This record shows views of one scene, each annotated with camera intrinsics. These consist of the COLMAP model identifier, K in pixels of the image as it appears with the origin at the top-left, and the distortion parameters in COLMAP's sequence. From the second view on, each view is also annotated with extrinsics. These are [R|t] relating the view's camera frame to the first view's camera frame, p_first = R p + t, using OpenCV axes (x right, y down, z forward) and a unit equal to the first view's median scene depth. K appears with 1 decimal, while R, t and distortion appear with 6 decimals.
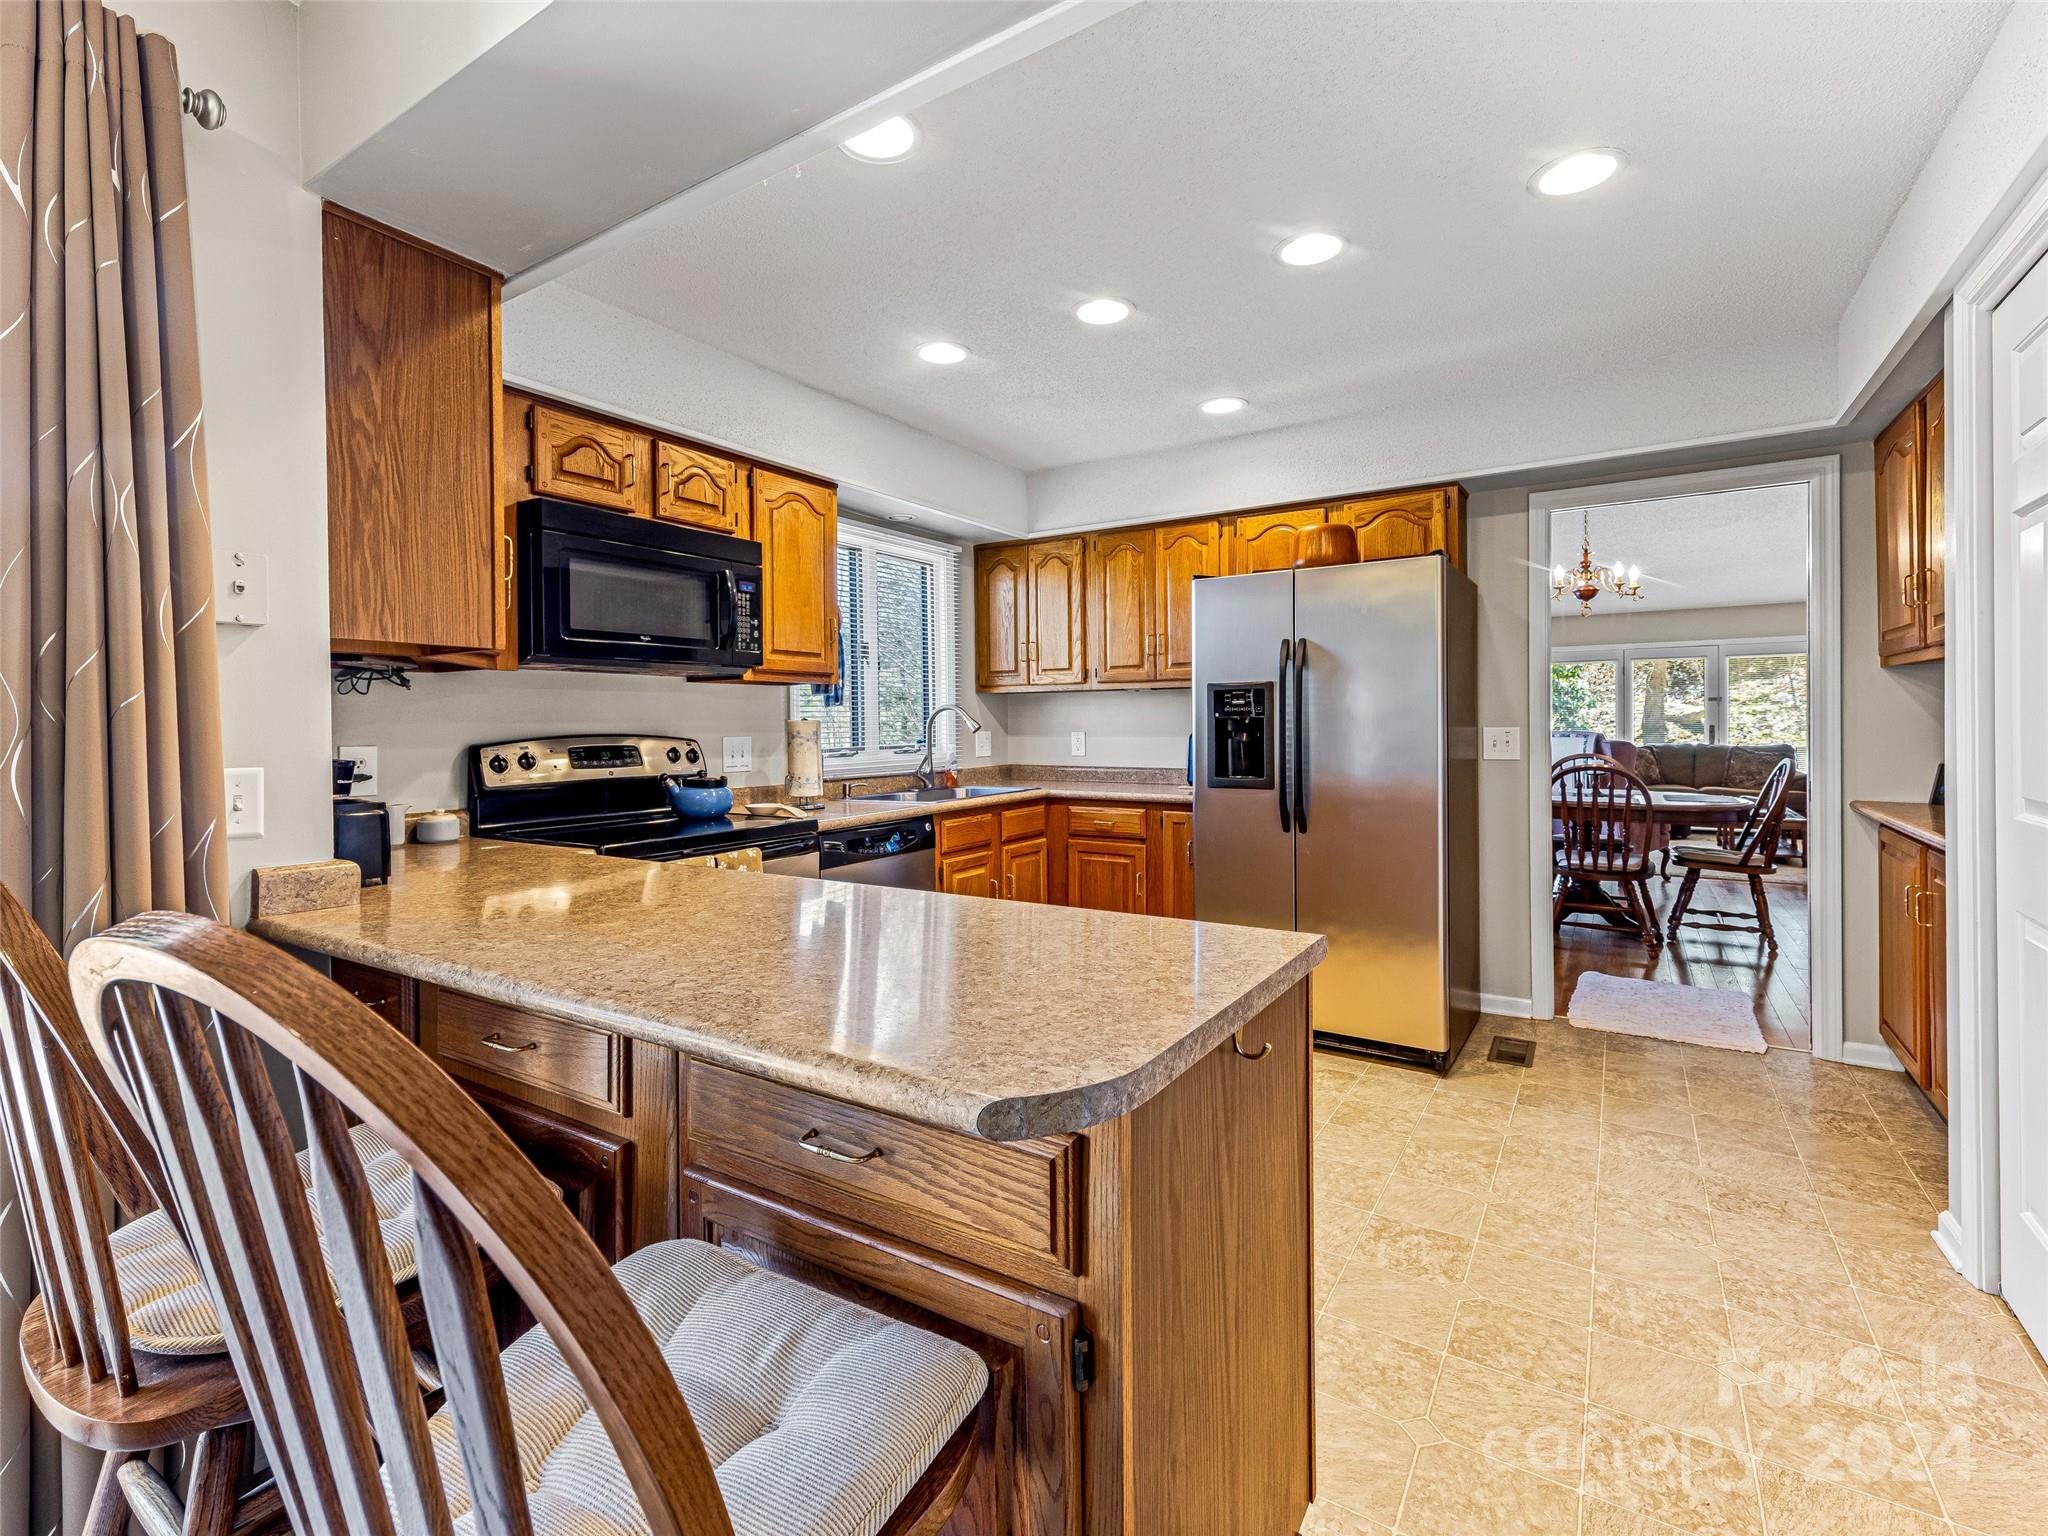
lens RADIAL K [[932.6, 0, 1004.3], [0, 932.6, 738.9], [0, 0, 1]] dist [0.004916, -0.000705]
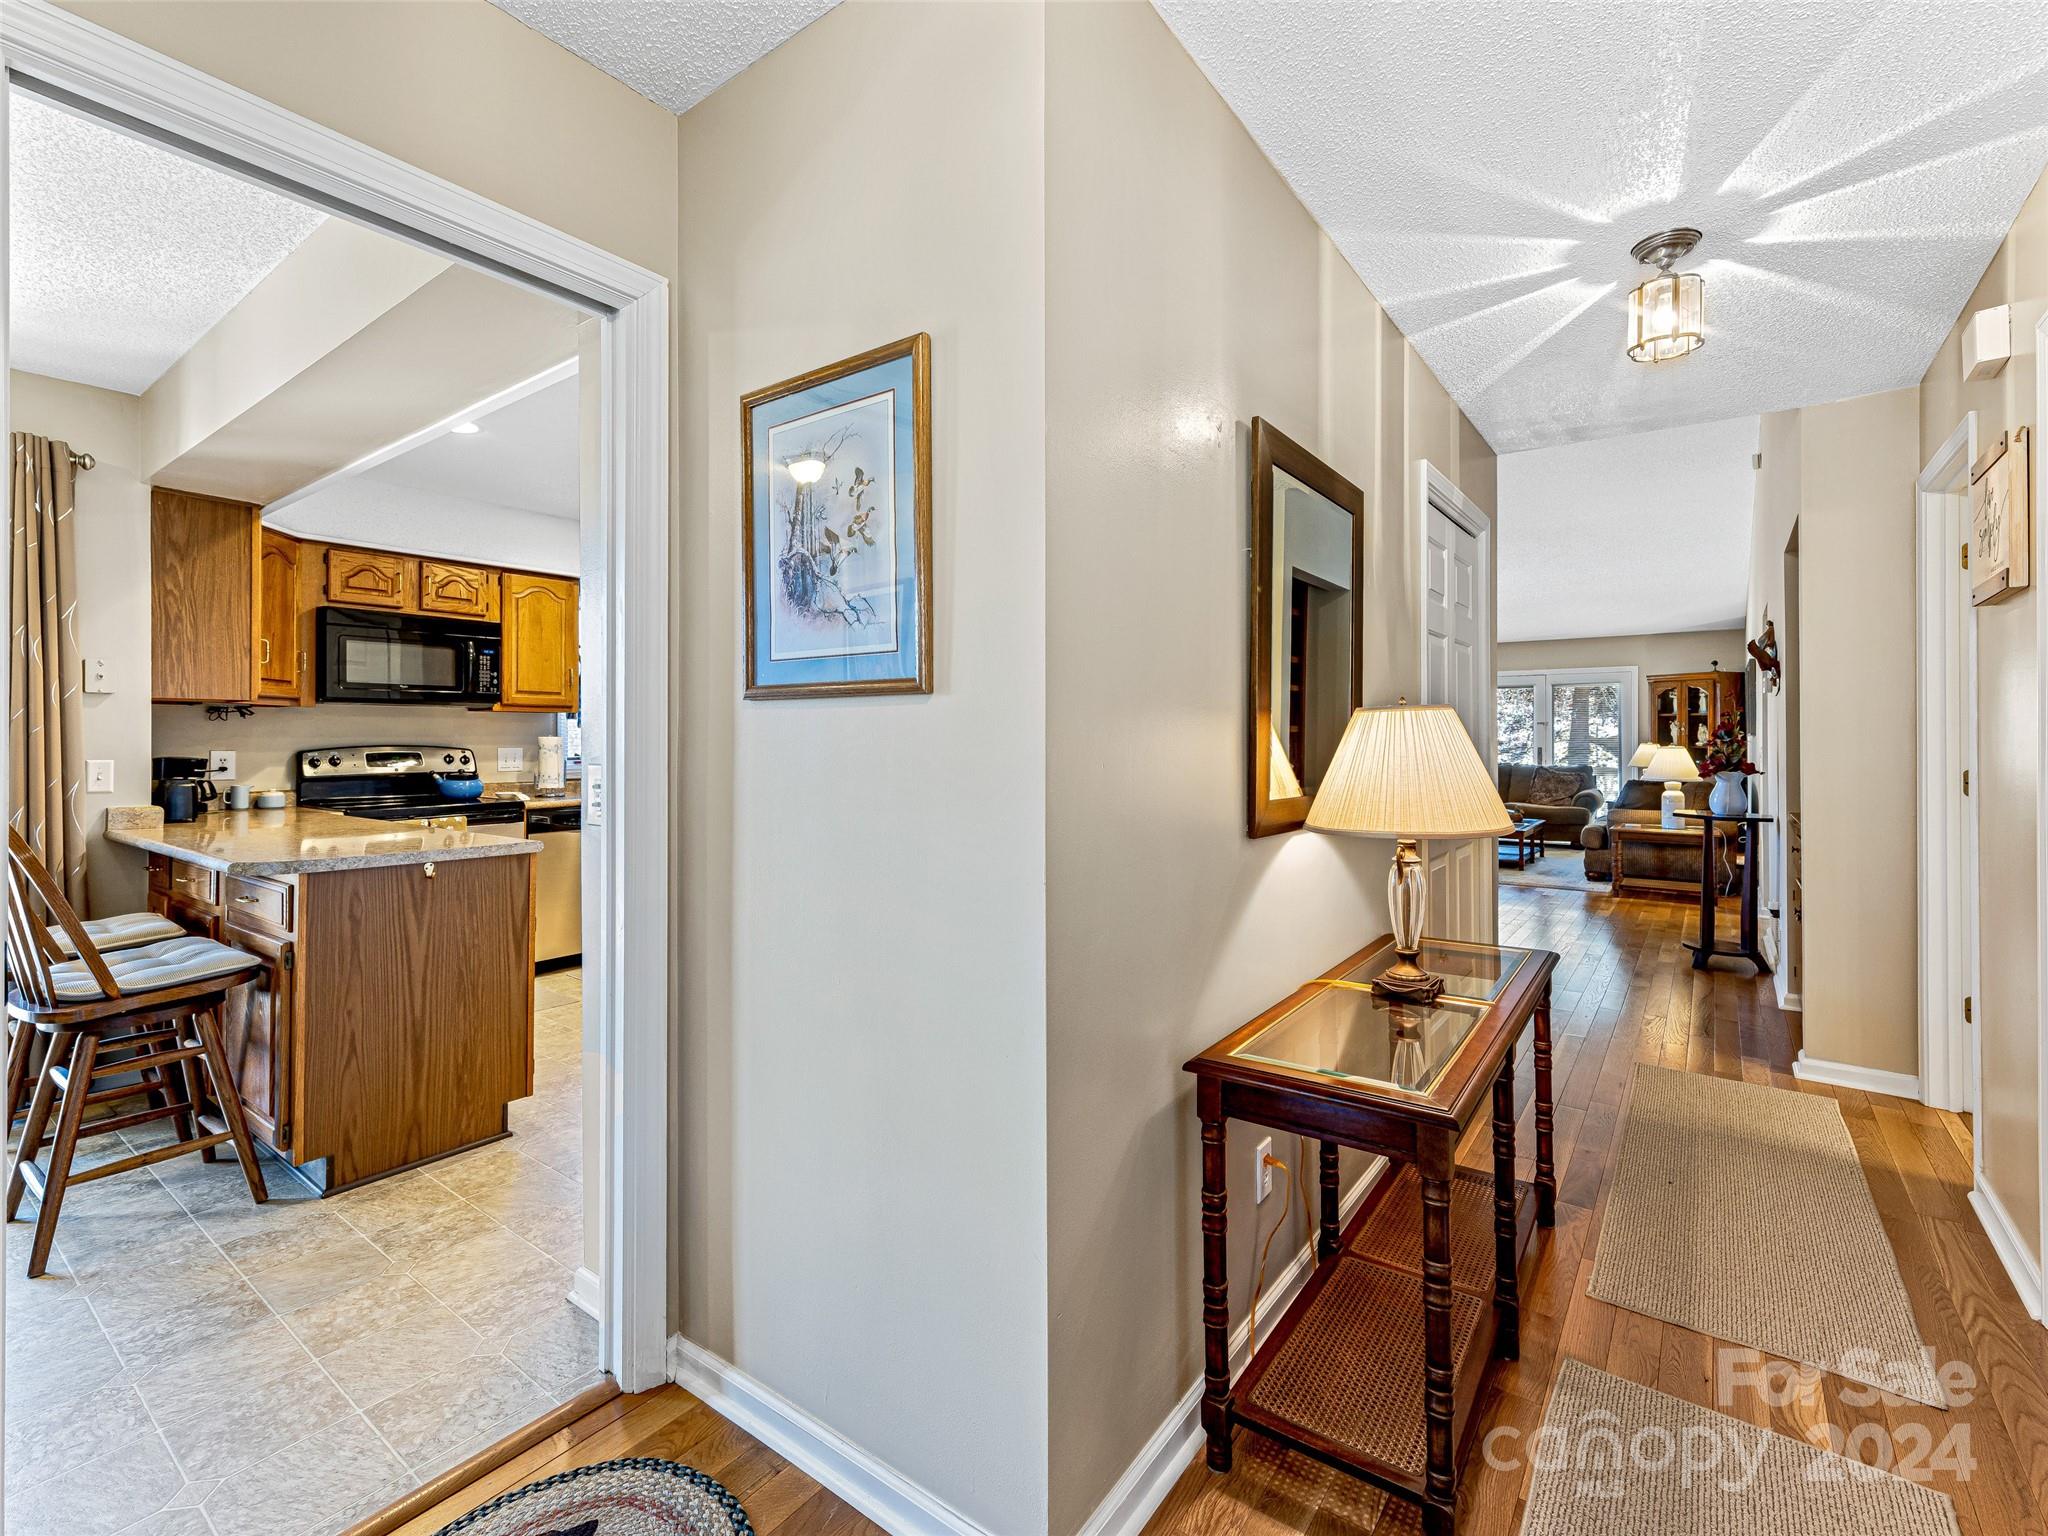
lens RADIAL K [[932.6, 0, 1011.0], [0, 932.6, 742.2], [0, 0, 1]] dist [0.004916, -0.000705]
pose [[0.997860, 0.012983, -0.064092, 0.754409], [-0.013585, 0.999867, -0.008975, -0.010014], [0.063967, 0.009827, 0.997904, -0.541145]]
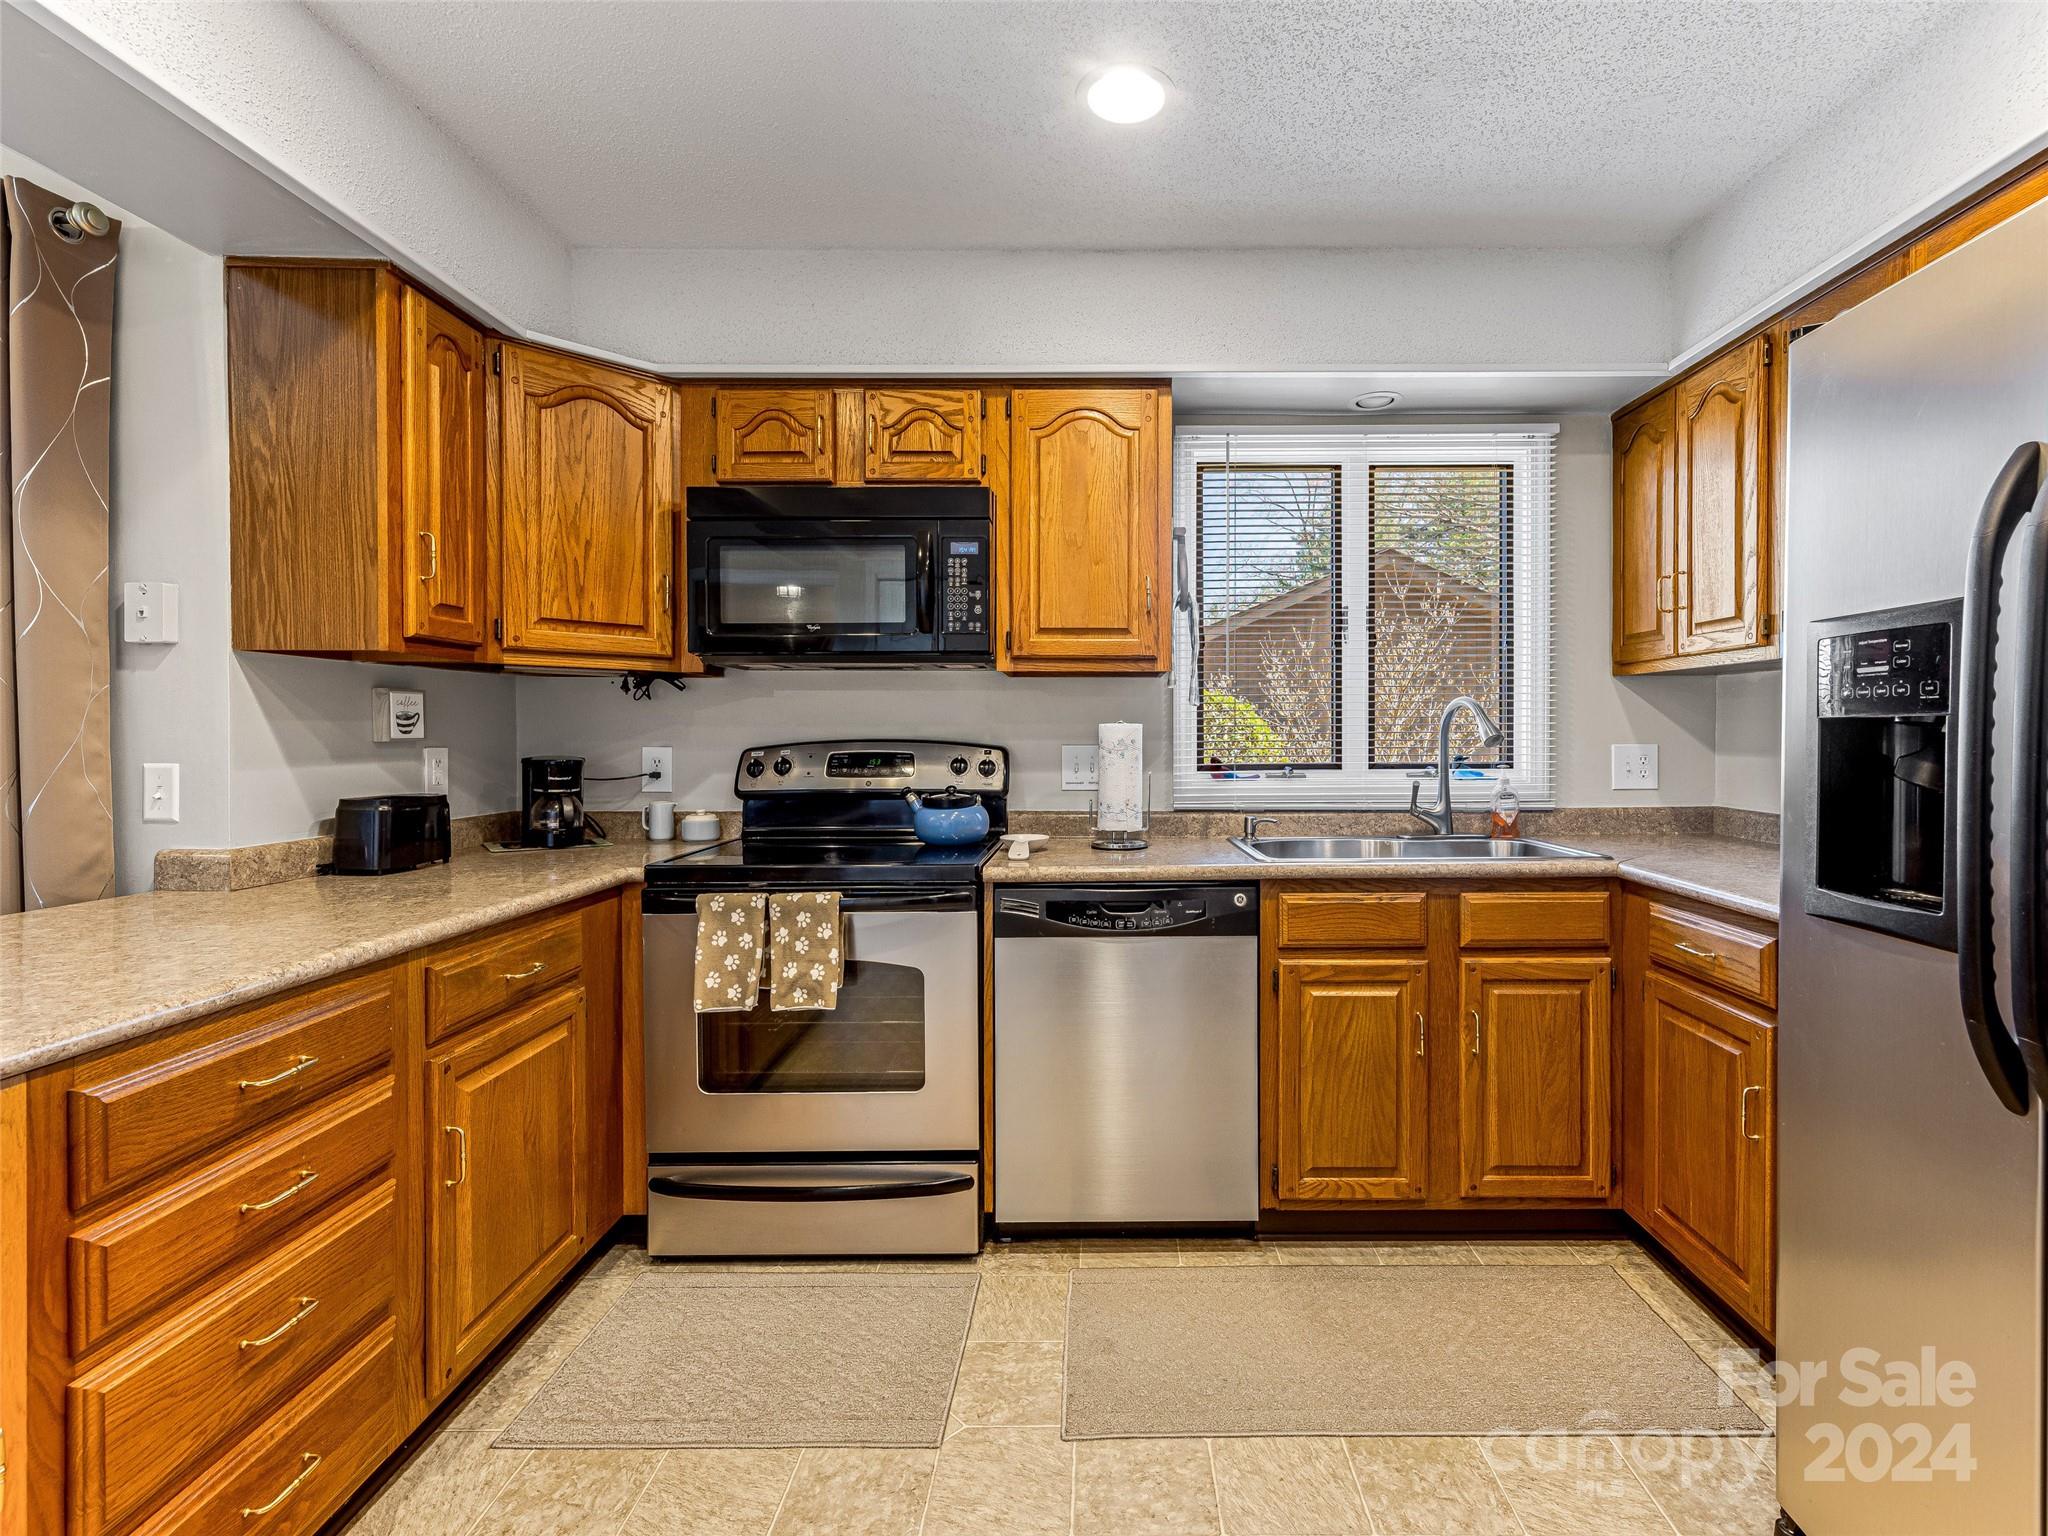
lens RADIAL K [[932.6, 0, 1098.1], [0, 932.6, 747.3], [0, 0, 1]] dist [0.004916, -0.000705]
pose [[0.554438, 0.022404, -0.831924, 0.457348], [-0.017239, 0.999732, 0.015435, -0.015567], [0.832047, 0.005784, 0.554675, 0.722261]]
